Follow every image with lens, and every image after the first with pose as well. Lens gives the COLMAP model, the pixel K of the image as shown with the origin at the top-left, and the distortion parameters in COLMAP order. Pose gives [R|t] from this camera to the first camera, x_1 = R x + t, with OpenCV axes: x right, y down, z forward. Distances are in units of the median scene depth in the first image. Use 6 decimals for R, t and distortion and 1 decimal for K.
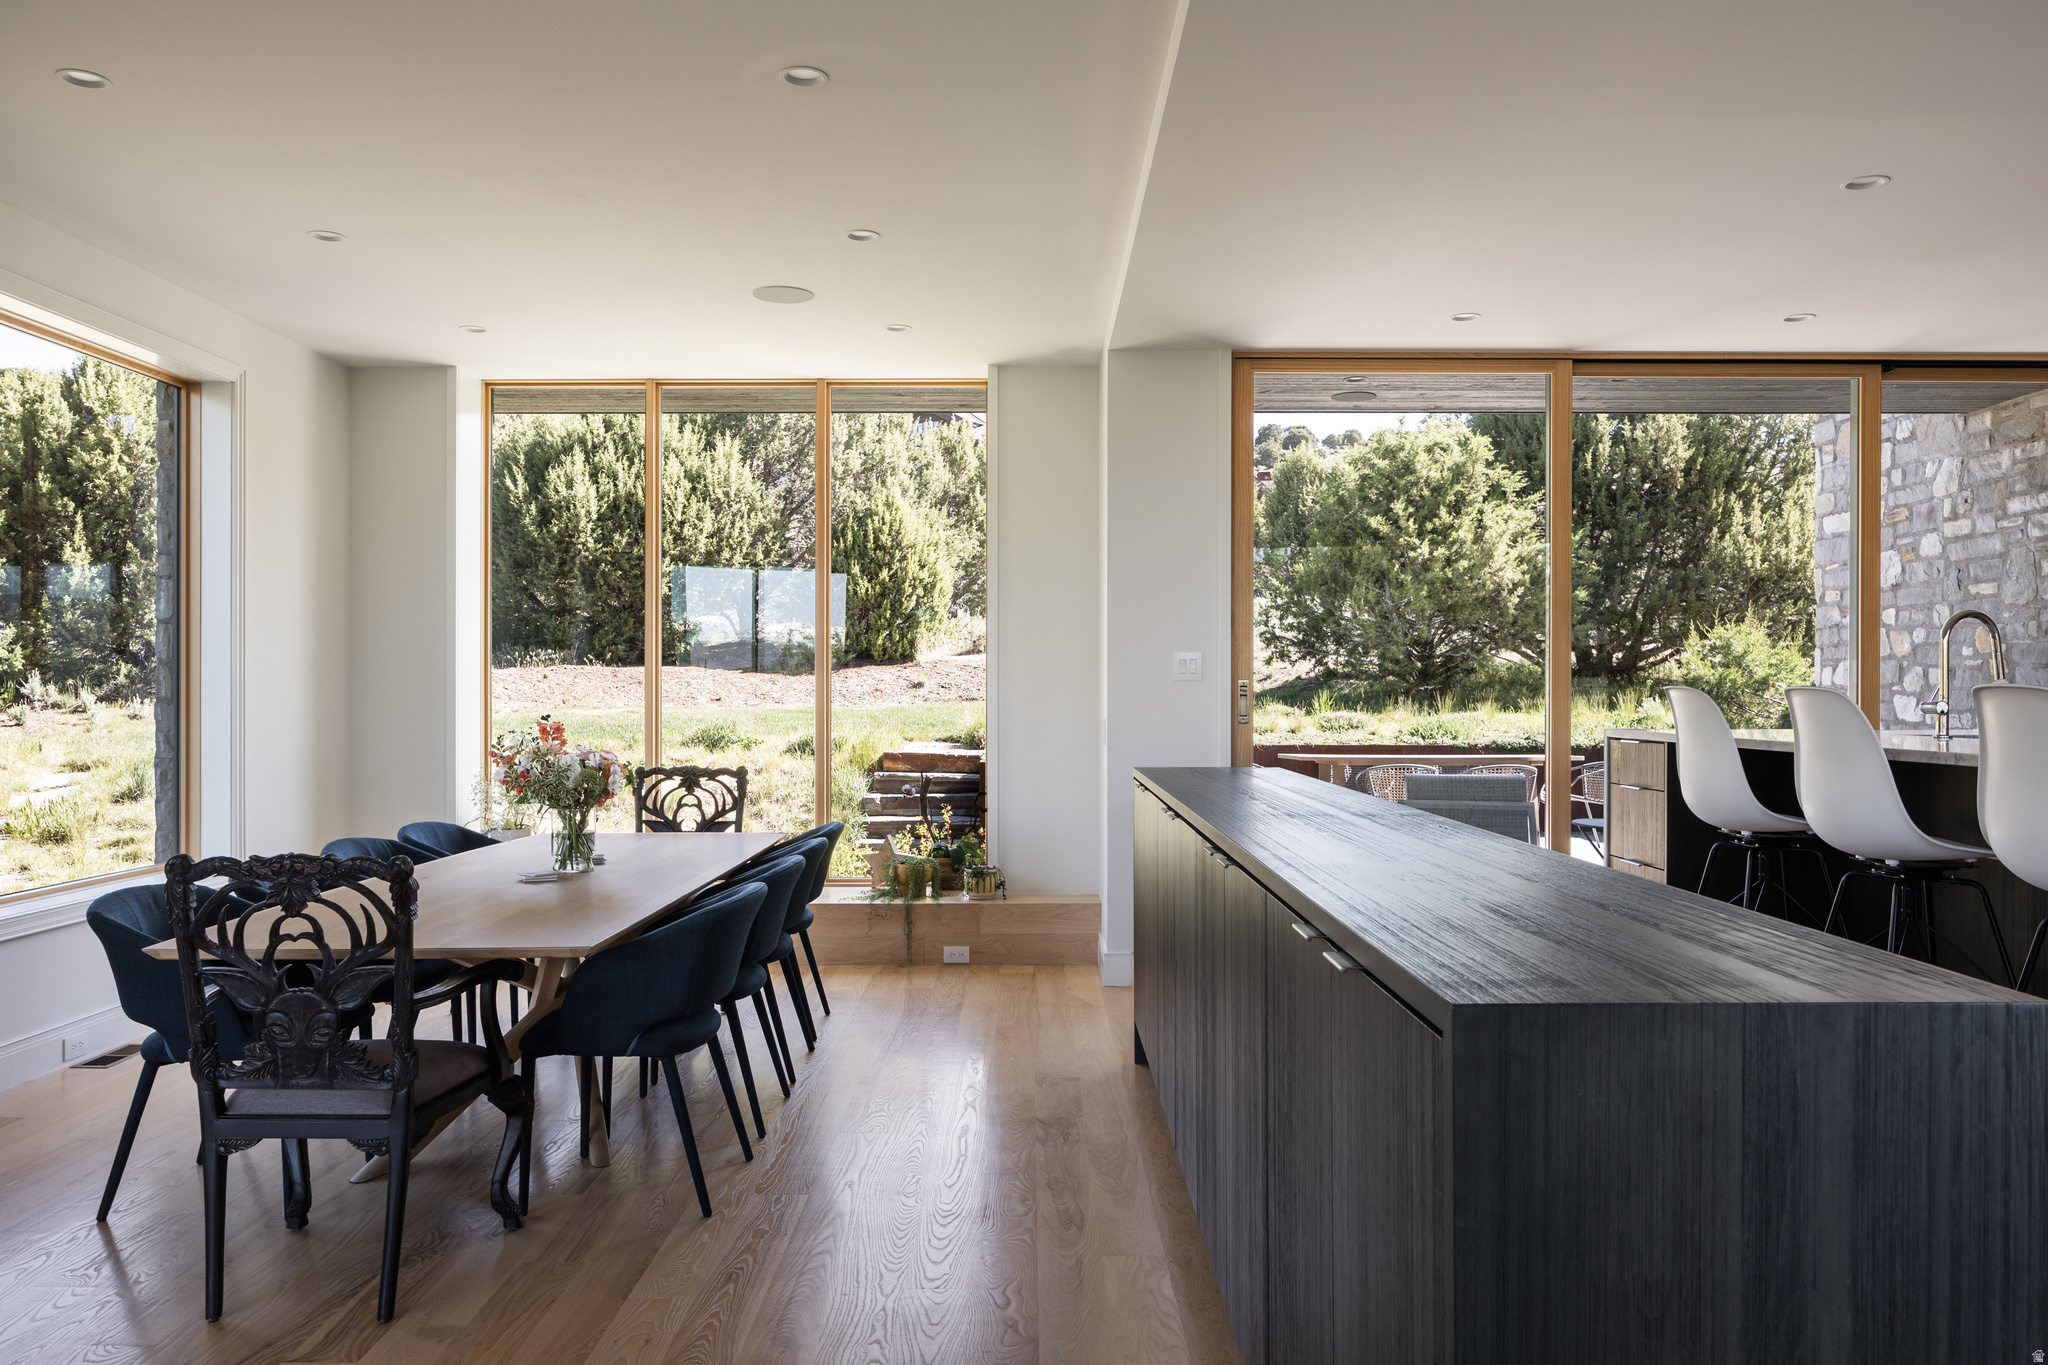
lens RADIAL K [[1447.0, 0, 1023.6], [0, 1447.0, 683.3], [0, 0, 1]] dist [-0.006103, -0.003055]
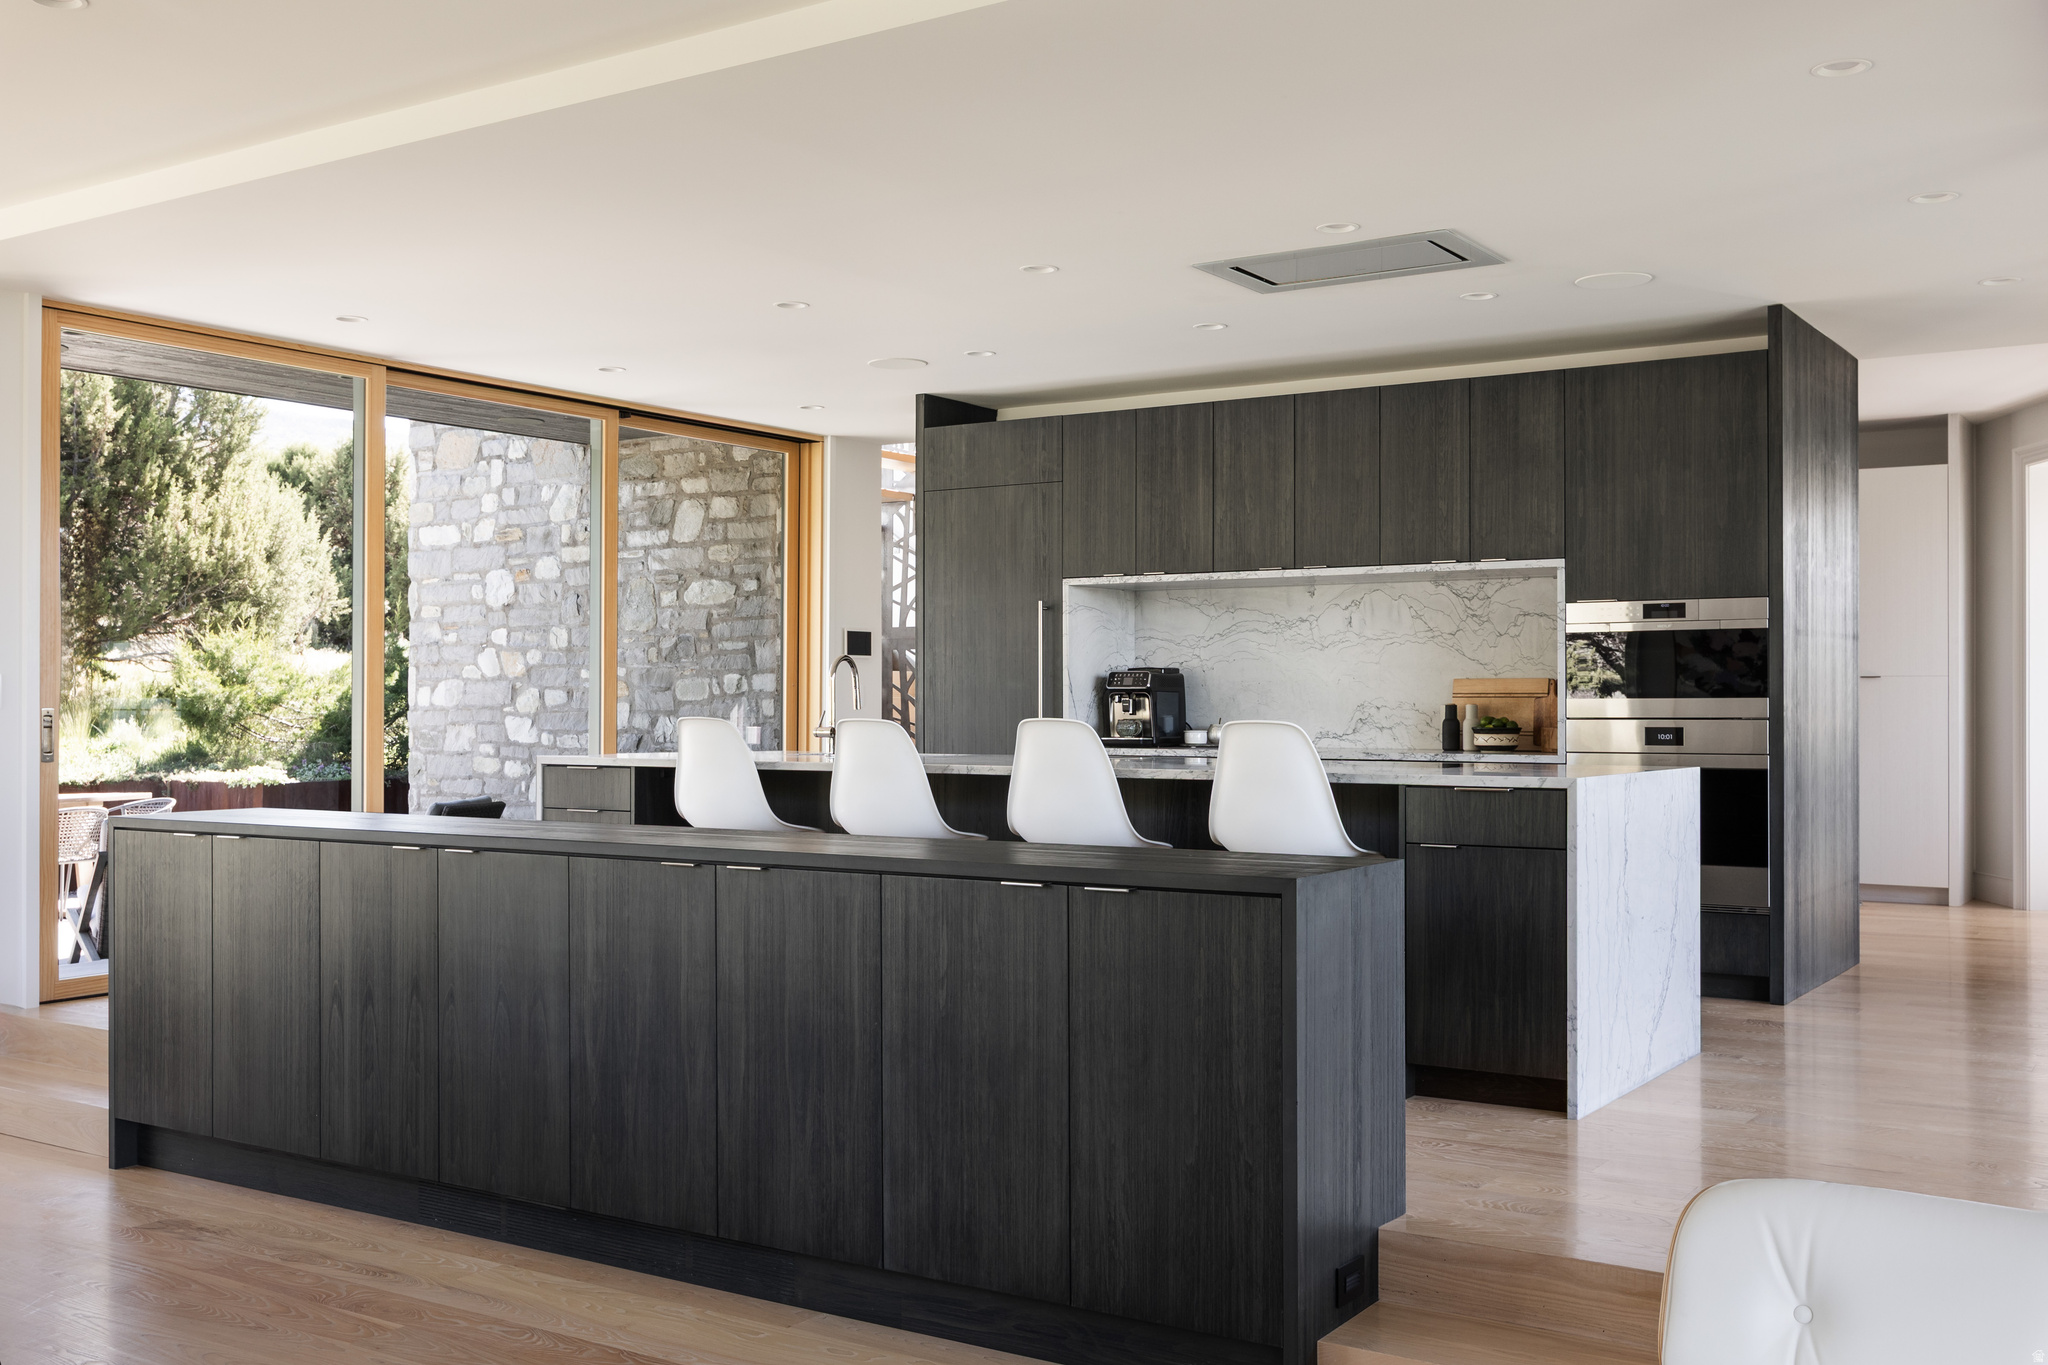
lens RADIAL K [[2006.9, 0, 1023.9], [0, 2006.9, 684.9], [0, 0, 1]] dist [0.017222, 0.000000]
pose [[0.544465, 0.005214, 0.838767, -0.365948], [-0.001889, 0.999986, -0.004991, -0.007374], [-0.838781, 0.001133, 0.544467, -0.048166]]
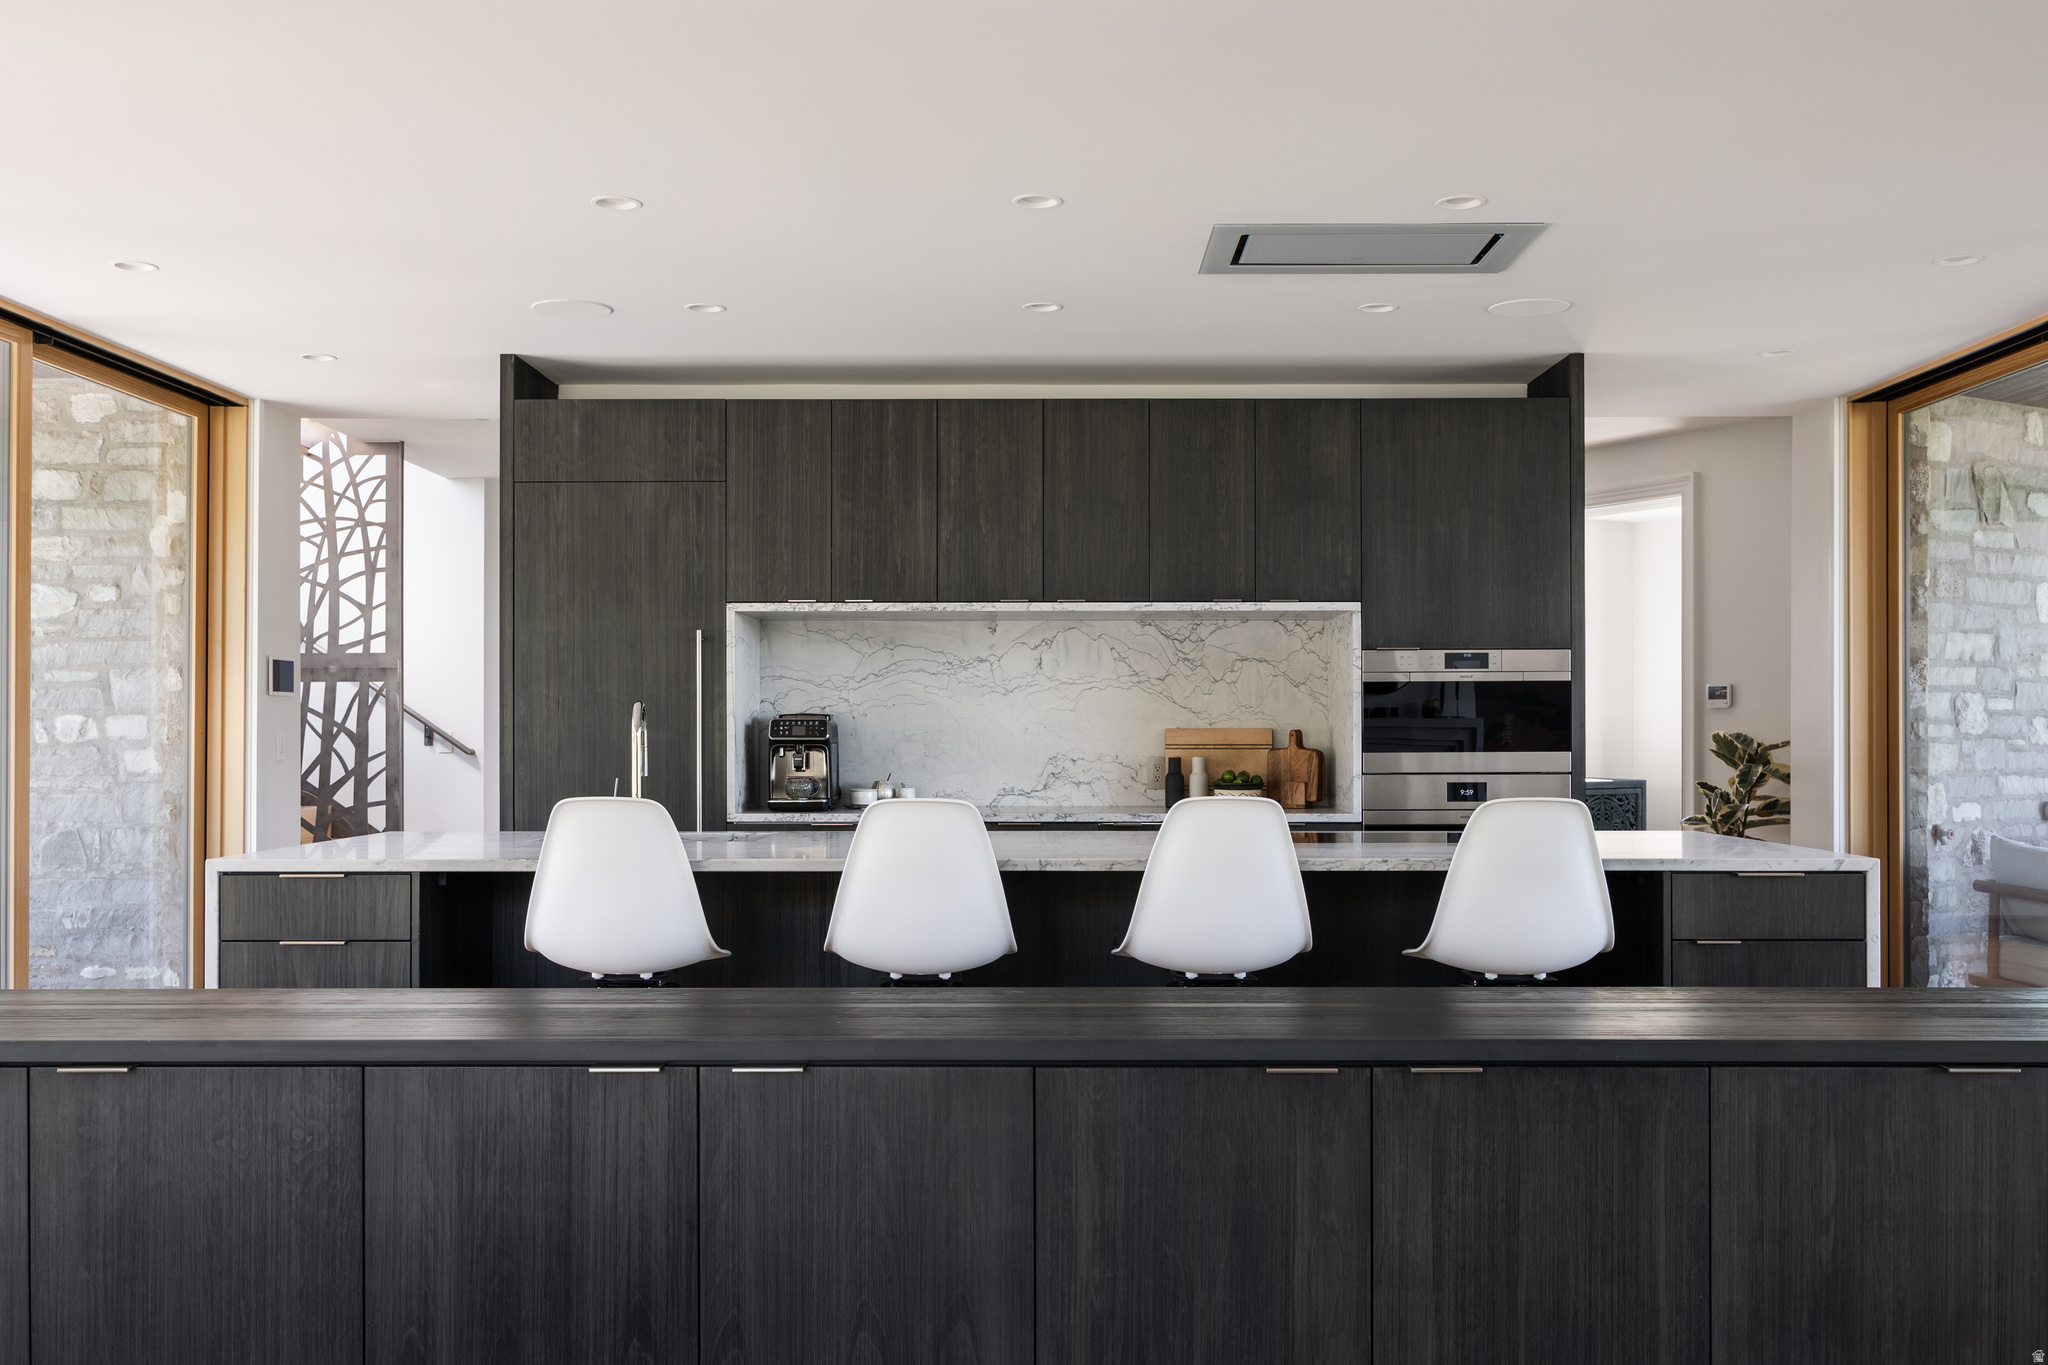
lens RADIAL K [[1896.2, 0, 1033.7], [0, 1896.2, 719.2], [0, 0, 1]] dist [0.000440, 0.000000]
pose [[-0.002826, 0.001448, 0.999995, -0.267063], [-0.002313, 0.999996, -0.001455, -0.018959], [-0.999993, -0.002317, -0.002823, 0.389761]]
